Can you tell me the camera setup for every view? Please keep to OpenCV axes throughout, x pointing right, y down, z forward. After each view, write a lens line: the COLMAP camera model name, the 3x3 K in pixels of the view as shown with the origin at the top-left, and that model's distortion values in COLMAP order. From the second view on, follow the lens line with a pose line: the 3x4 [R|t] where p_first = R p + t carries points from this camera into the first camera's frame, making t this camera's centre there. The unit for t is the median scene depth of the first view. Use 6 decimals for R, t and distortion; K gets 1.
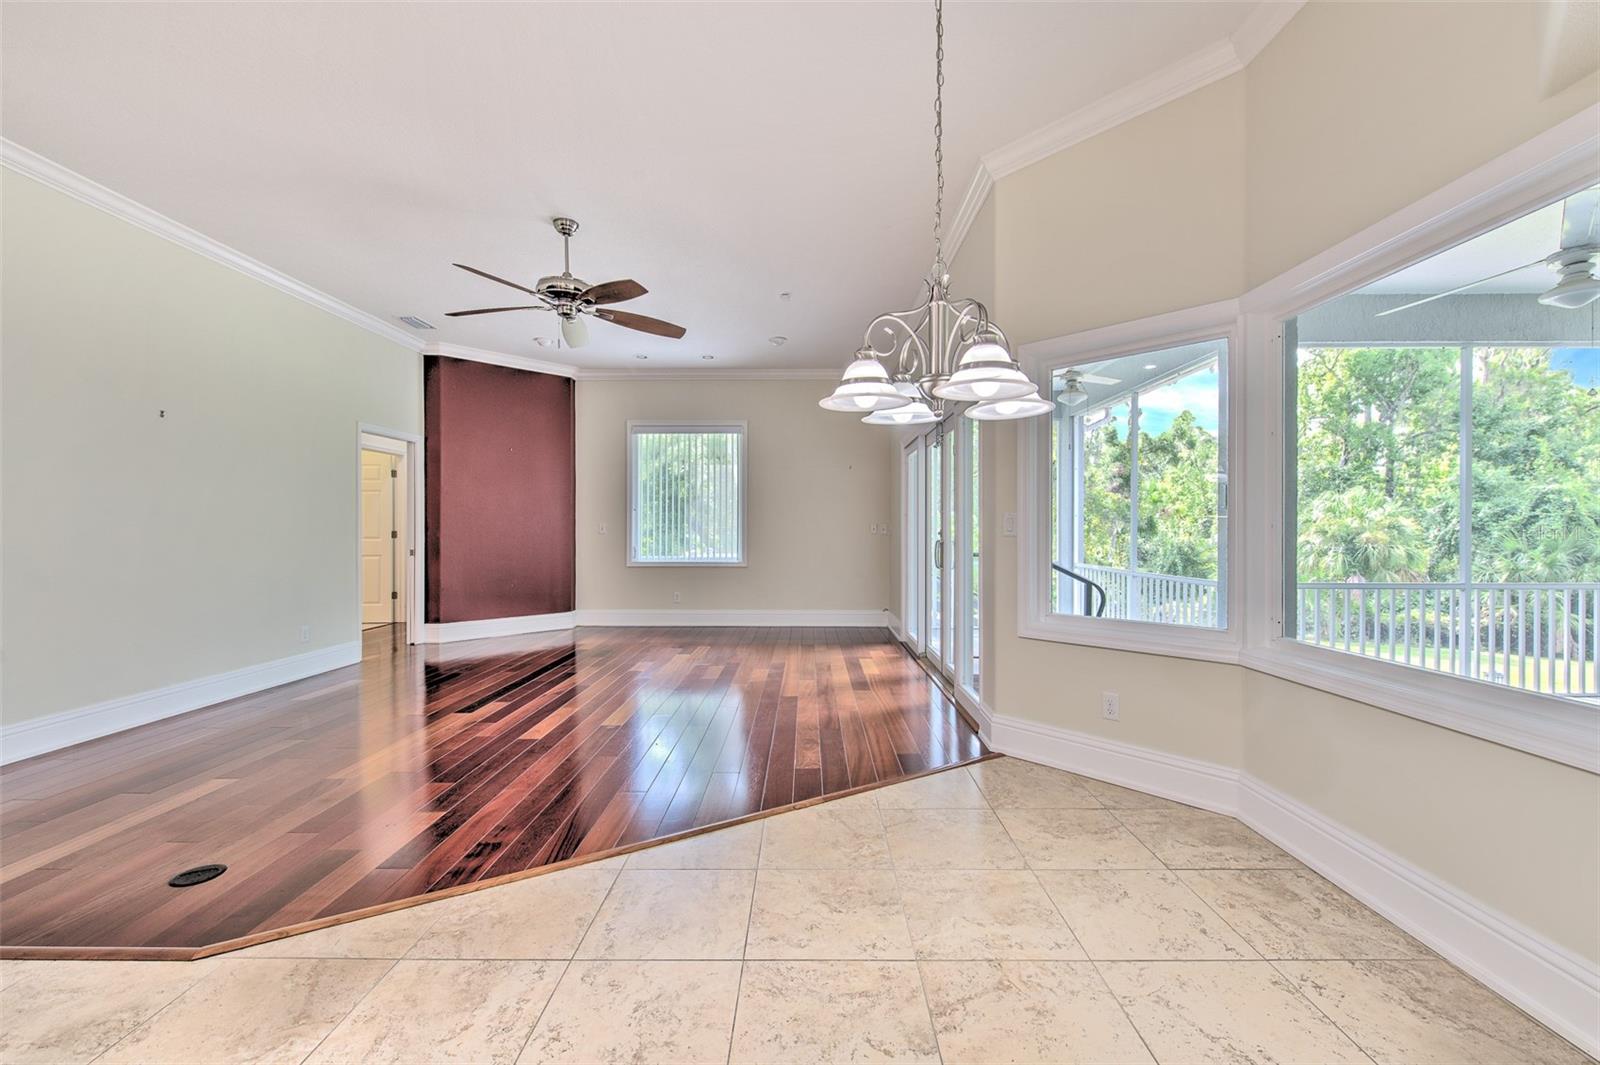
lens RADIAL K [[646.9, 0, 800.0], [0, 646.9, 532.5], [0, 0, 1]] dist [0.013130, -0.006135]
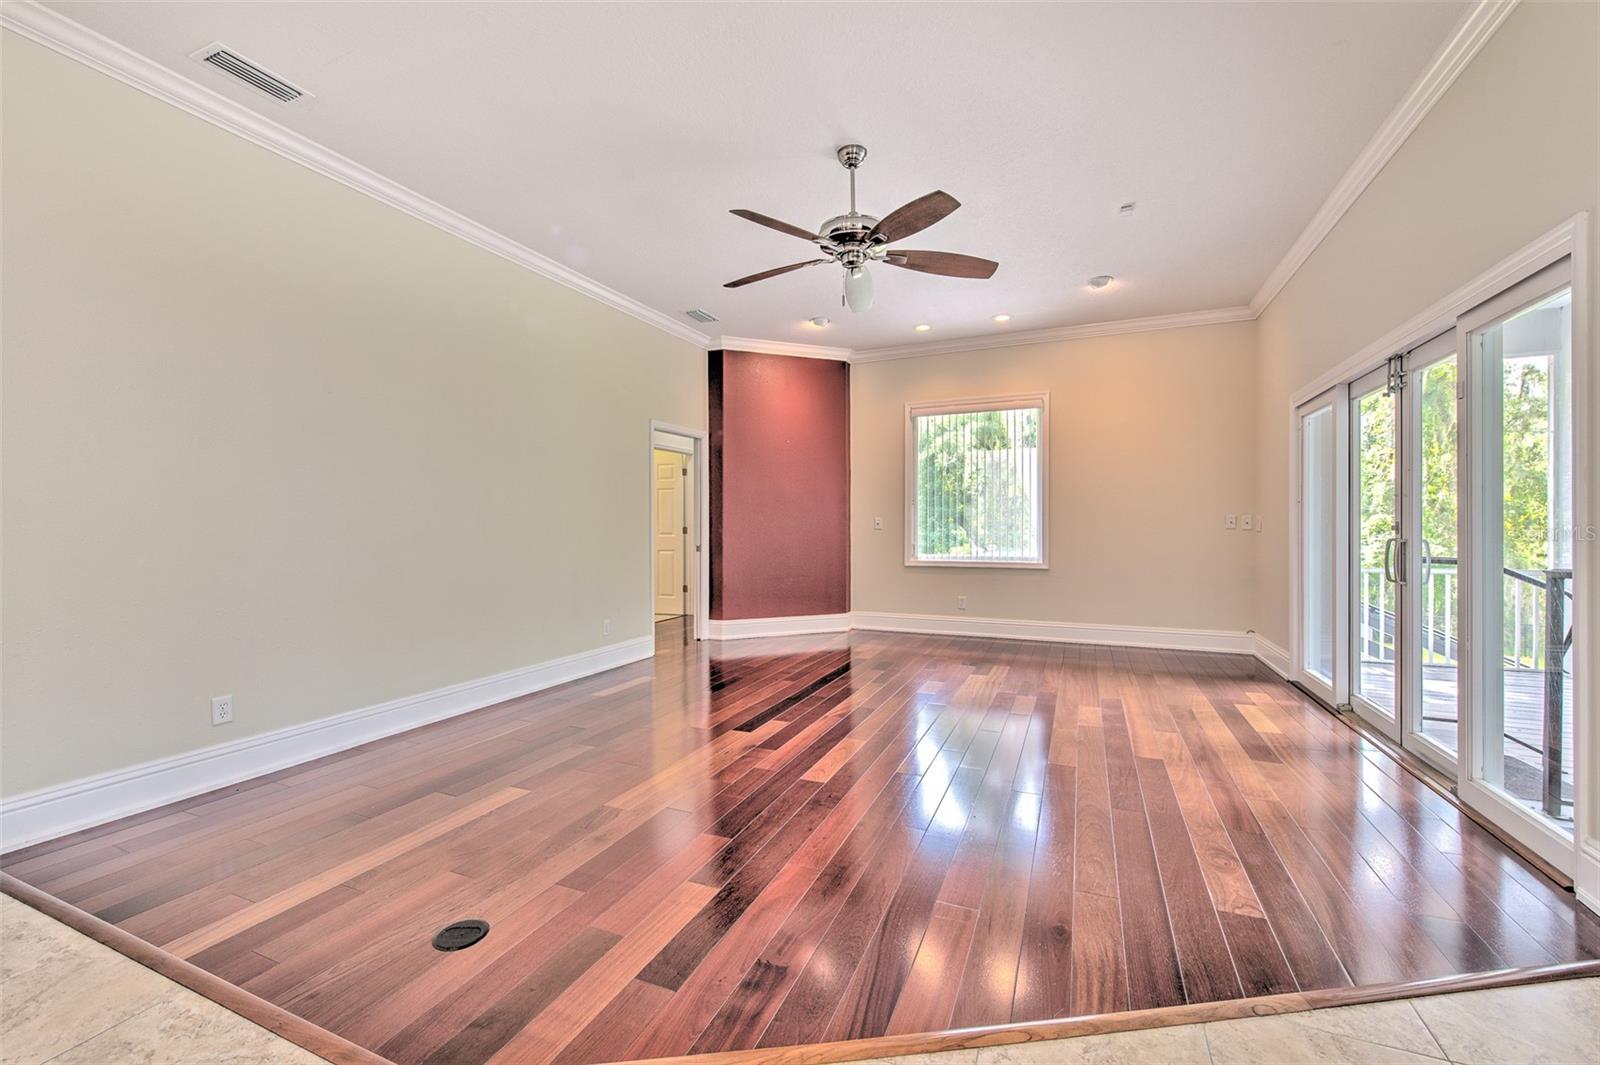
lens RADIAL K [[643.4, 0, 800.7], [0, 643.4, 516.6], [0, 0, 1]] dist [0.010552, -0.005962]
pose [[0.923698, -0.009607, -0.383000, -0.084065], [0.003257, 0.999846, -0.017222, -0.000810], [0.383107, 0.014661, 0.923588, 0.171179]]
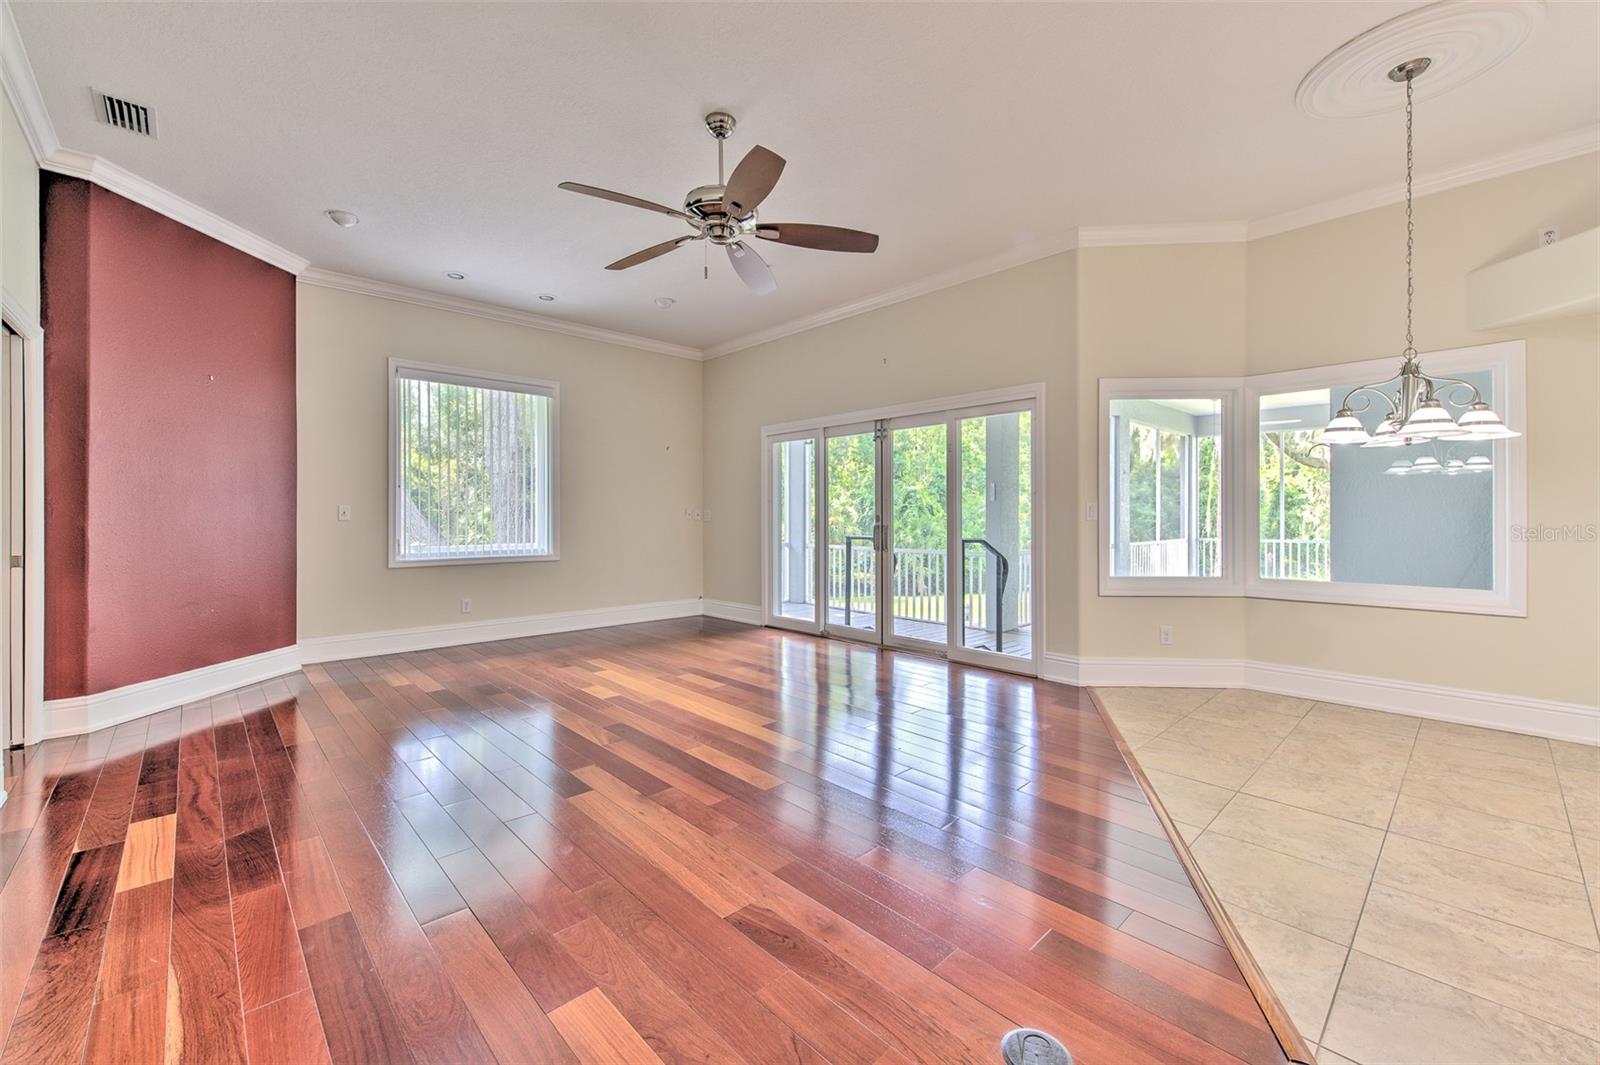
lens RADIAL K [[643.4, 0, 800.7], [0, 643.4, 516.6], [0, 0, 1]] dist [0.010552, -0.005962]
pose [[0.718875, -0.001280, 0.695139, -0.629695], [0.002122, 0.999998, -0.000354, -0.002544], [-0.695137, 0.001729, 0.718876, 0.287783]]
